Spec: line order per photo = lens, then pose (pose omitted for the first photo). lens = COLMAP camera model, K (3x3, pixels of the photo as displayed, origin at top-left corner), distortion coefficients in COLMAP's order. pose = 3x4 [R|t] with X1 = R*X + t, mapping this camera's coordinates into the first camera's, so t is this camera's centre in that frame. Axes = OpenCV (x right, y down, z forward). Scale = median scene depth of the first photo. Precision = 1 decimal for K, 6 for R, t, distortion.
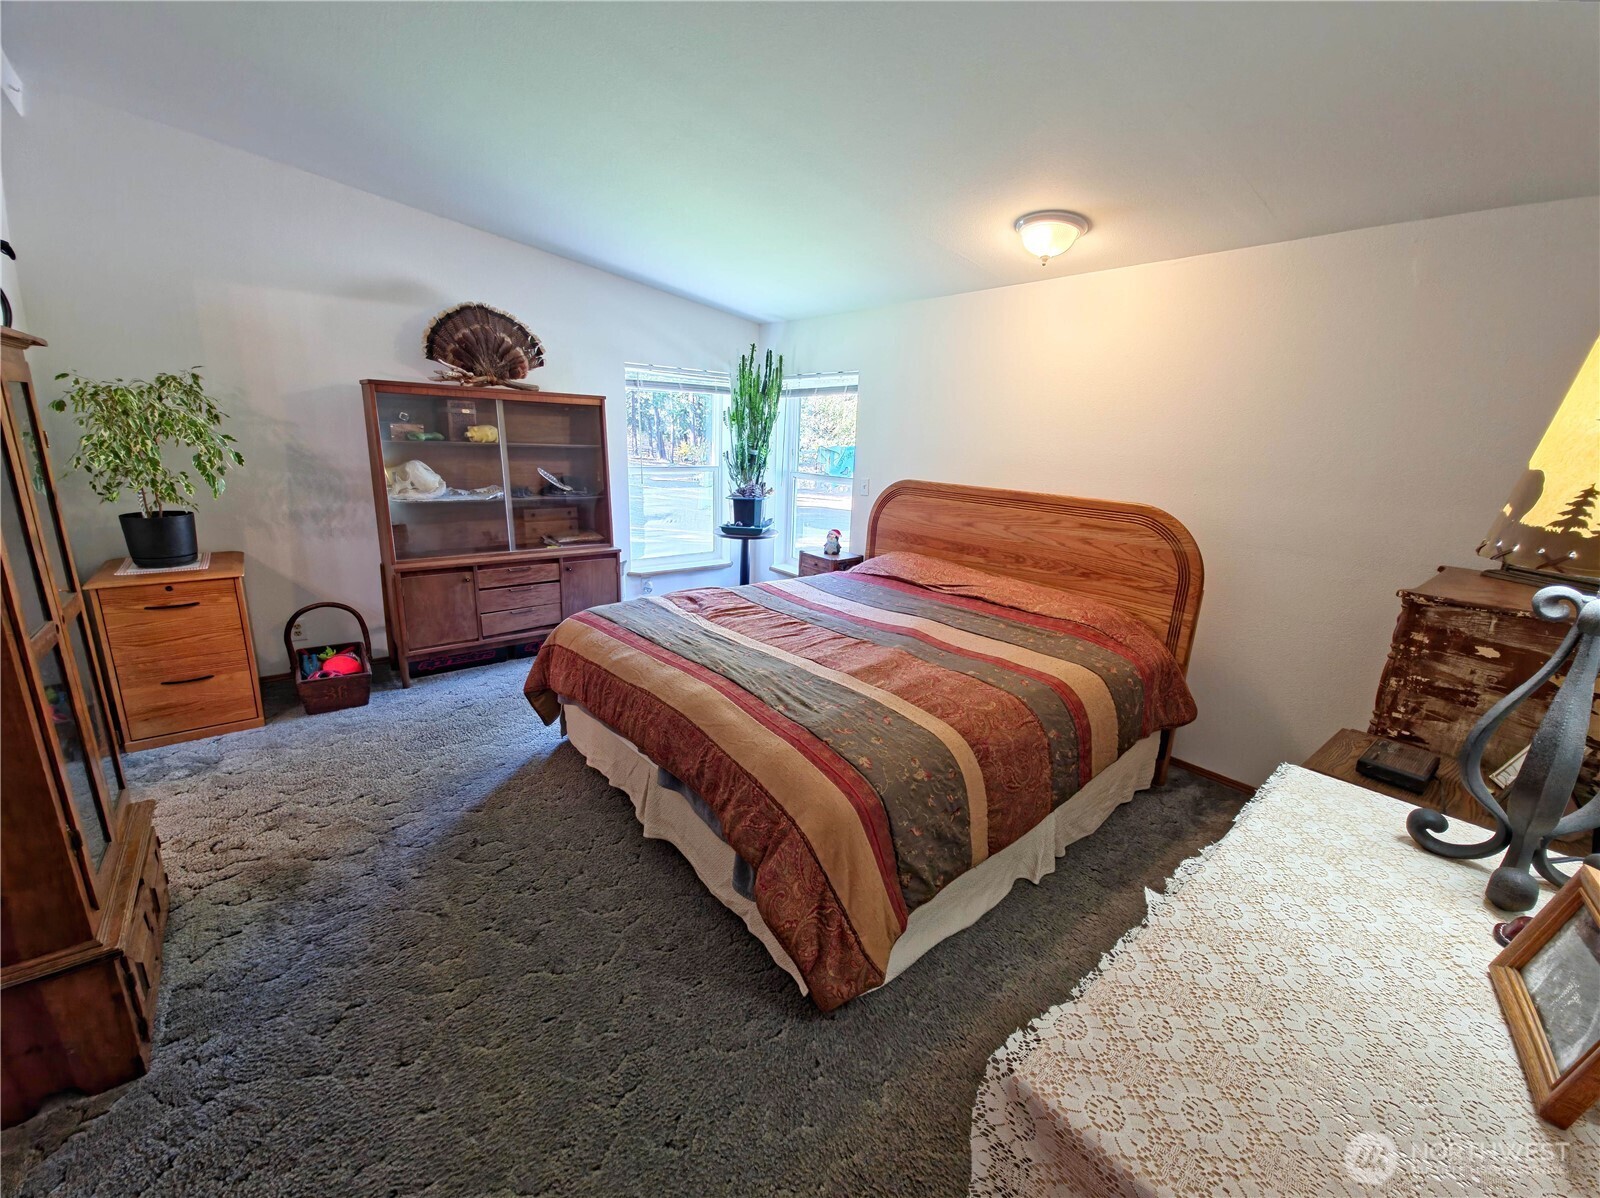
lens RADIAL K [[651.5, 0, 800.0], [0, 651.5, 599.0], [0, 0, 1]] dist [0.006307, -0.008751]
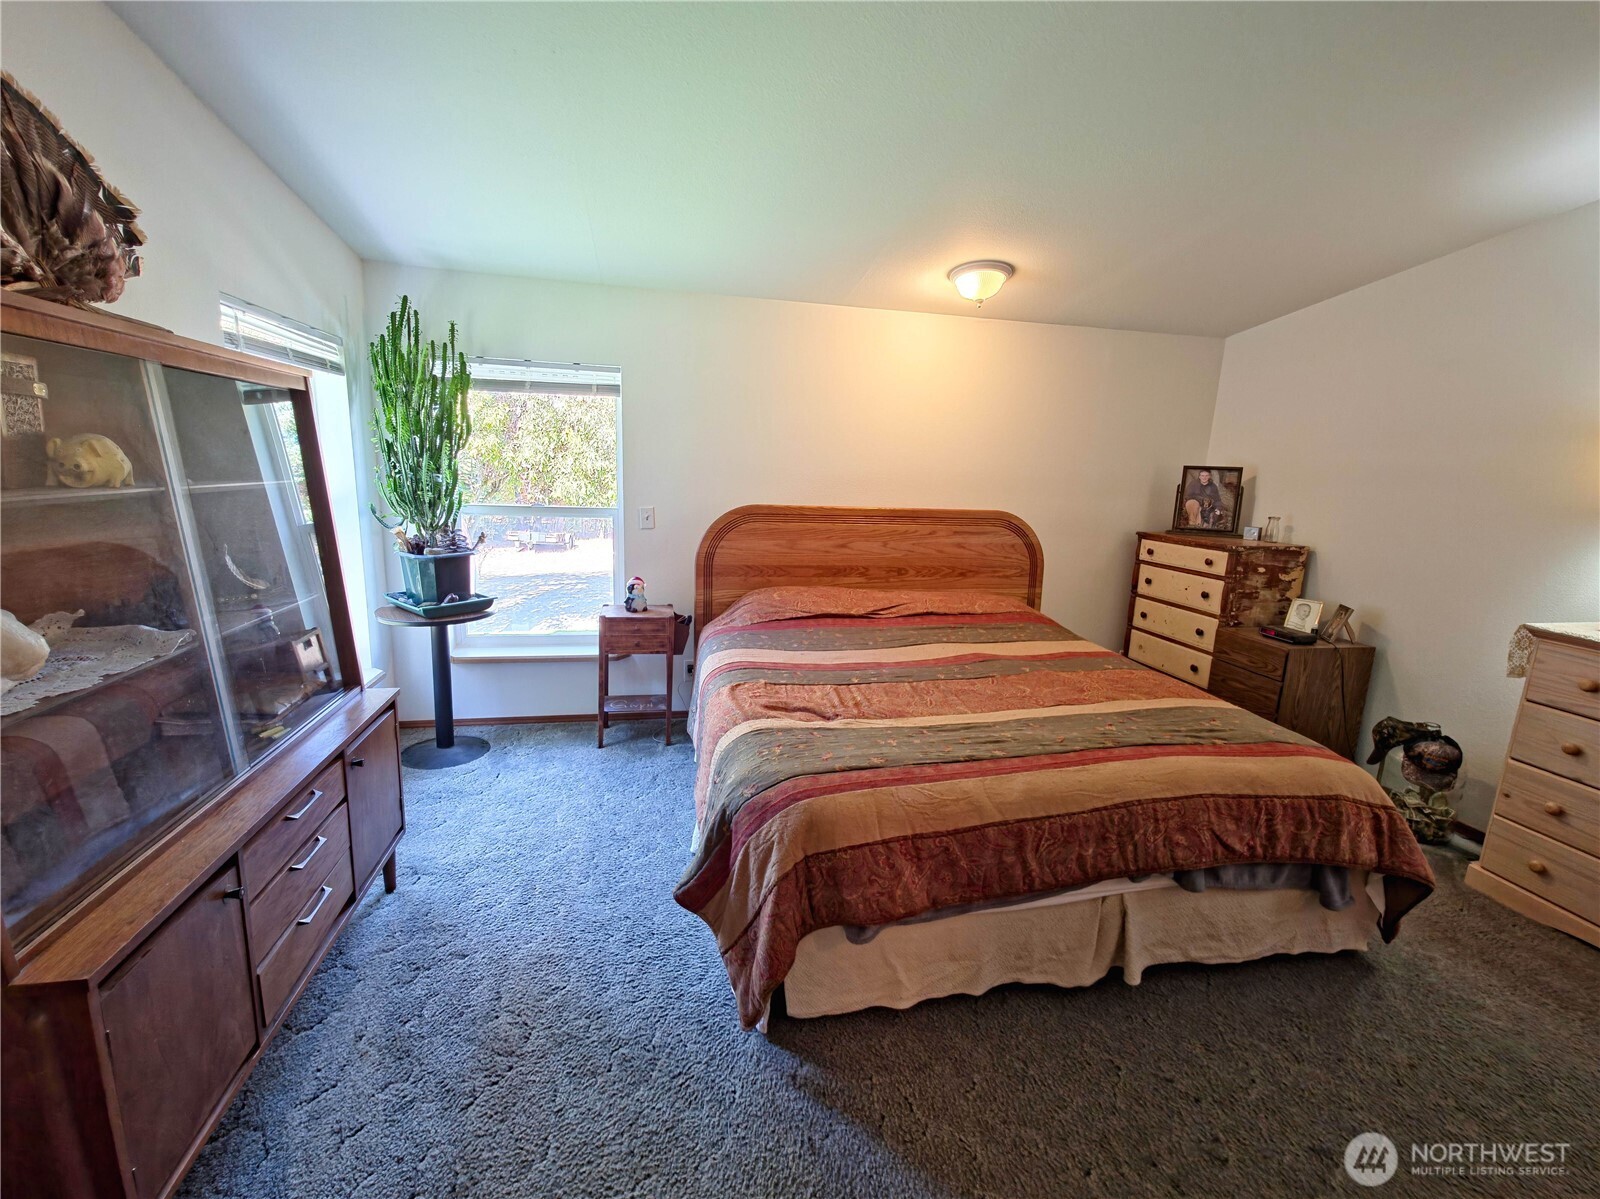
lens RADIAL K [[686.0, 0, 804.8], [0, 686.0, 589.1], [0, 0, 1]] dist [0.015598, -0.005267]
pose [[0.461374, -0.178798, 0.869002, -0.773164], [0.201359, 0.975025, 0.093705, -0.184579], [-0.864053, 0.131749, 0.485854, 0.653056]]
